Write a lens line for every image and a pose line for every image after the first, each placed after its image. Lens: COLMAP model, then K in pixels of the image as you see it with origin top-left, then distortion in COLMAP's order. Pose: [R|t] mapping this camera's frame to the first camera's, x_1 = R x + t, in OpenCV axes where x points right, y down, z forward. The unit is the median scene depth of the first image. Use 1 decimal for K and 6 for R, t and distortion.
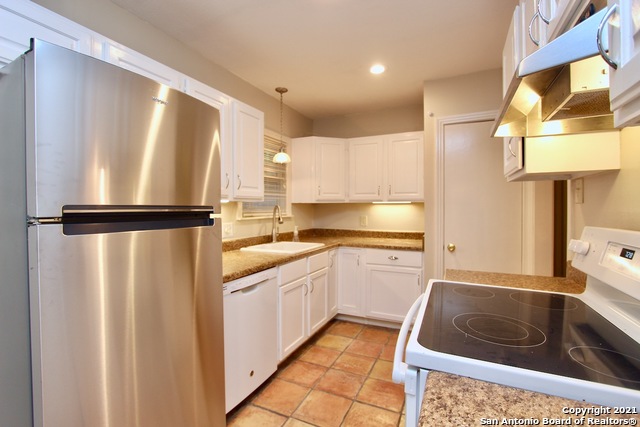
lens RADIAL K [[293.9, 0, 320.0], [0, 293.9, 213.5], [0, 0, 1]] dist [-0.013829, 0.000215]
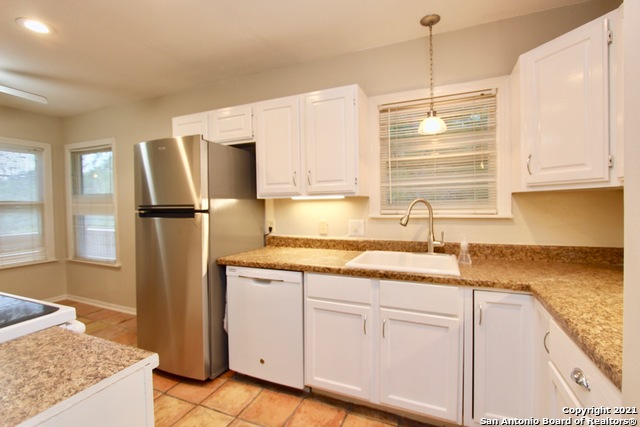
lens RADIAL K [[309.7, 0, 320.4], [0, 309.7, 211.2], [0, 0, 1]] dist [0.002166, 0.000402]
pose [[0.019519, 0.038453, -0.999070, 0.629846], [-0.002639, 0.999259, 0.038409, -0.030040], [0.999806, 0.001887, 0.019606, 0.856913]]
